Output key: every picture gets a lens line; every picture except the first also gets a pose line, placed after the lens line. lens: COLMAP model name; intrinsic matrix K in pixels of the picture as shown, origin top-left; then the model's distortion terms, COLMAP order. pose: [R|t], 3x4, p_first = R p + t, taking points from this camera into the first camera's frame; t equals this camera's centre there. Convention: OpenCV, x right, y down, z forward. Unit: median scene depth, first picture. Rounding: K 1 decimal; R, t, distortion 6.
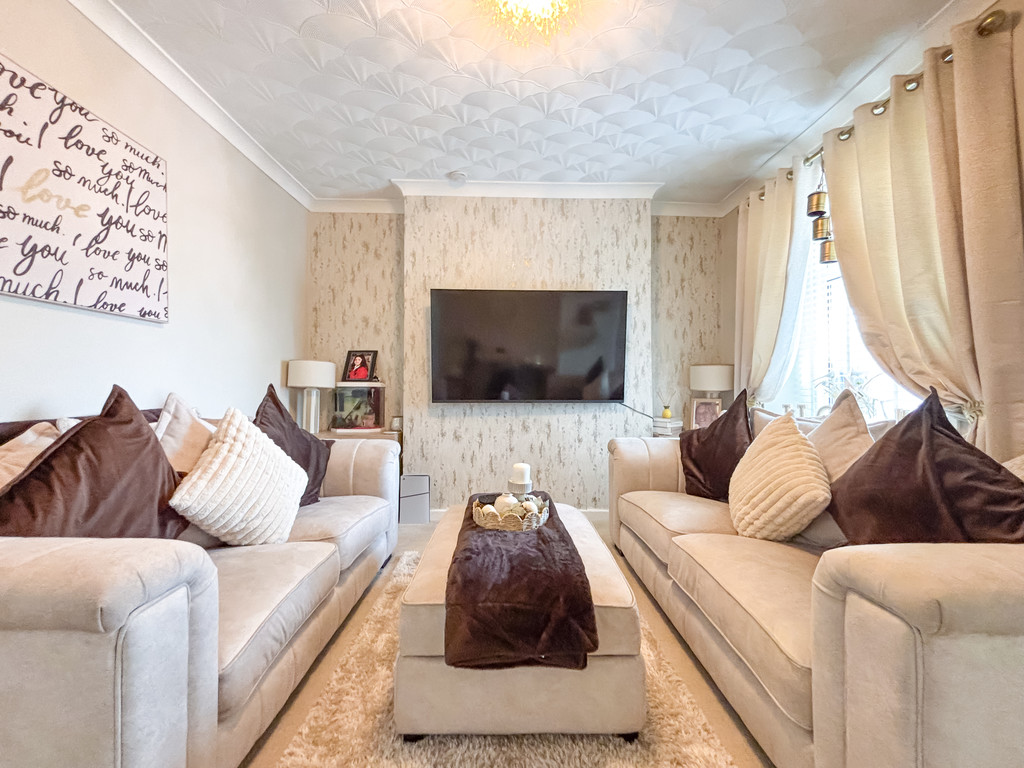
lens RADIAL K [[408.4, 0, 510.7], [0, 408.4, 387.5], [0, 0, 1]] dist [0.002943, -0.000995]
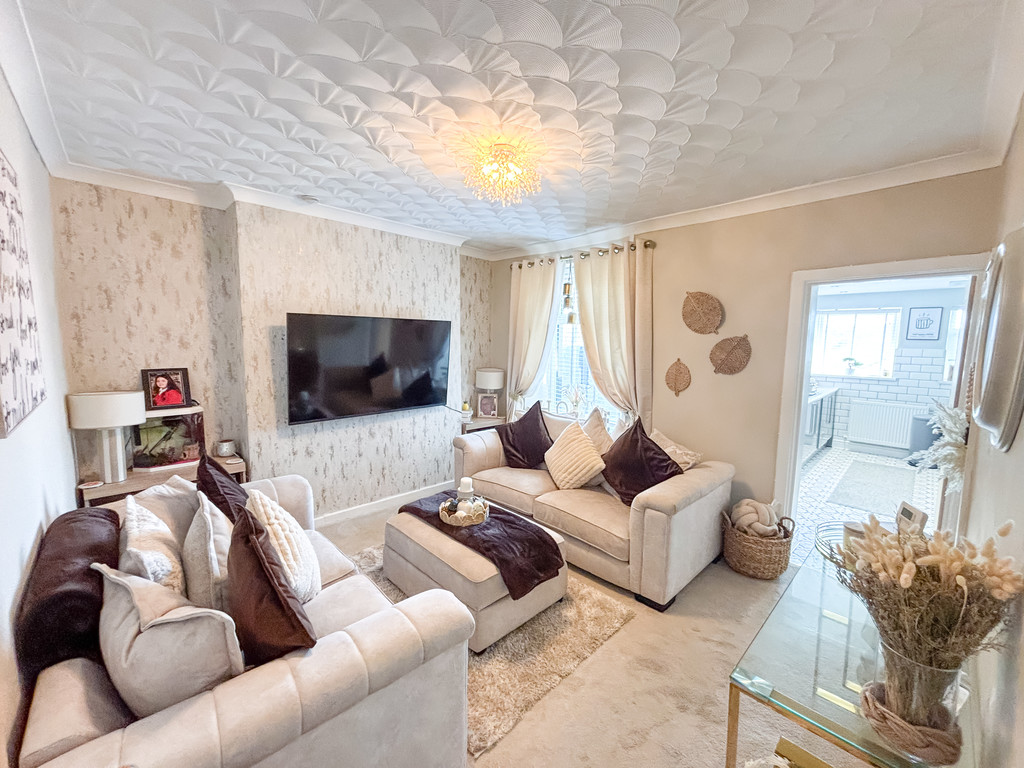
lens RADIAL K [[408.4, 0, 507.8], [0, 408.4, 385.9], [0, 0, 1]] dist [0.002943, -0.000995]
pose [[0.733258, -0.071253, 0.676207, -0.453111], [-0.008858, 0.993409, 0.114284, -0.171913], [-0.679893, -0.089789, 0.727793, -0.087596]]
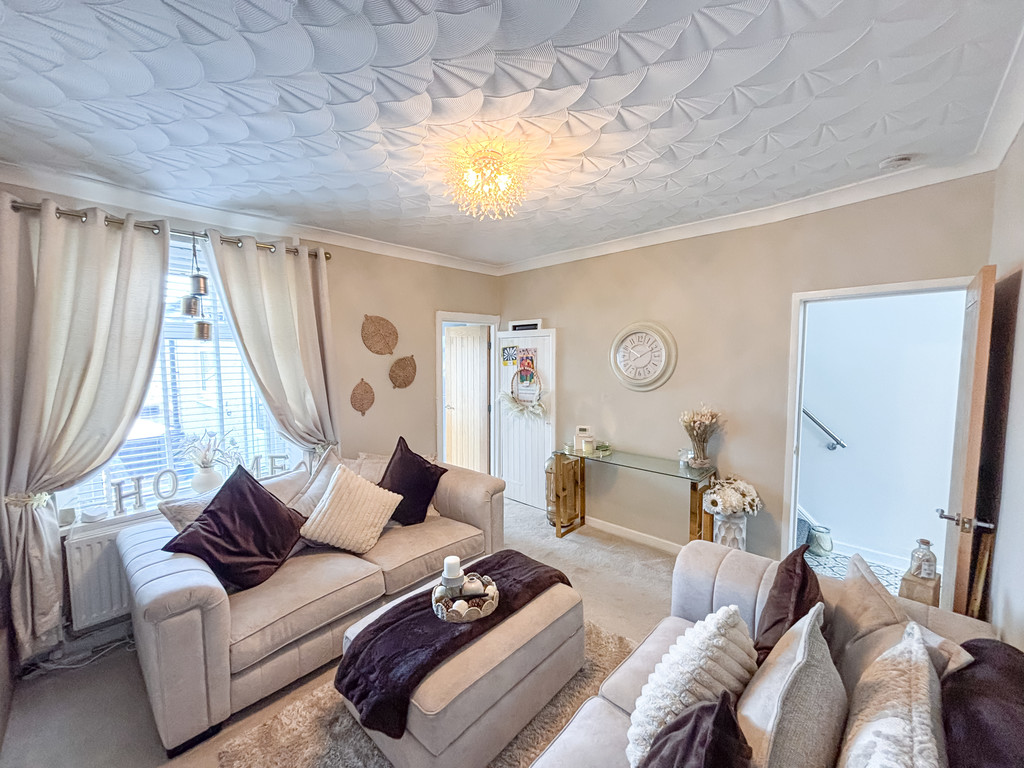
lens RADIAL K [[408.4, 0, 504.7], [0, 408.4, 385.0], [0, 0, 1]] dist [0.002943, -0.000995]
pose [[-0.722750, -0.043397, 0.689745, -0.423208], [0.011344, 0.997147, 0.074625, -0.184640], [-0.691016, 0.061759, -0.720196, 0.901191]]
